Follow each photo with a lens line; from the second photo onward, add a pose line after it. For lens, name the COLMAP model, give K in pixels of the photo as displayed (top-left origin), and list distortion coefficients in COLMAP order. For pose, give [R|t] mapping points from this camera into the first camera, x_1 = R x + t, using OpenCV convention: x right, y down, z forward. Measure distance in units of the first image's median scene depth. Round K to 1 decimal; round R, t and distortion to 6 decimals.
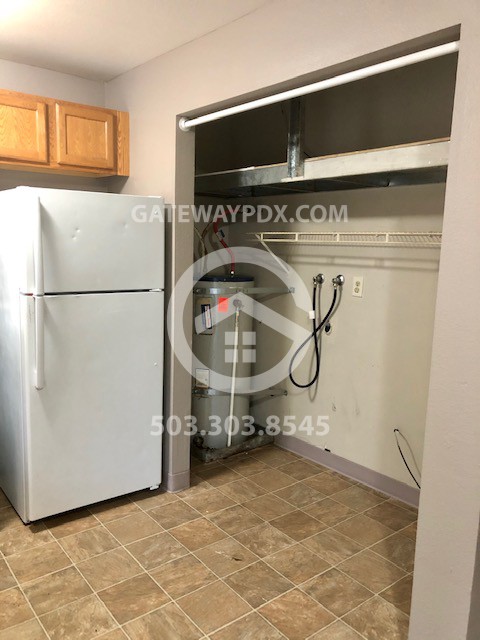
lens RADIAL K [[514.0, 0, 240.0], [0, 514.0, 320.0], [0, 0, 1]] dist [0.008784, 0.006482]
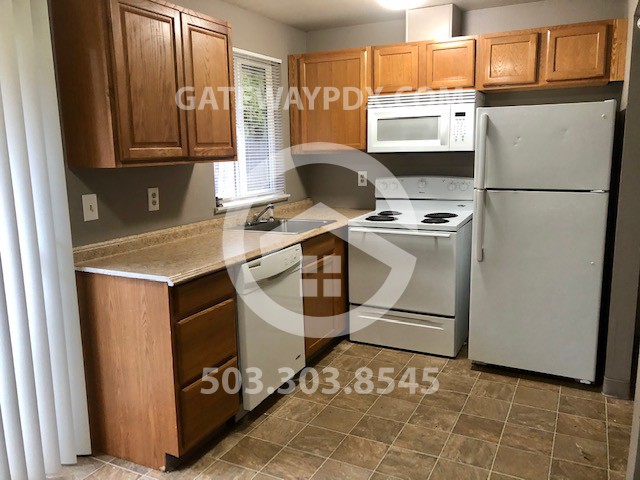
lens RADIAL K [[514.0, 0, 321.3], [0, 514.0, 227.4], [0, 0, 1]] dist [0.008784, 0.006482]
pose [[0.431578, 0.107905, -0.895599, 0.527522], [-0.107050, 0.991931, 0.067925, 0.002643], [0.895701, 0.066559, 0.439647, 0.047563]]
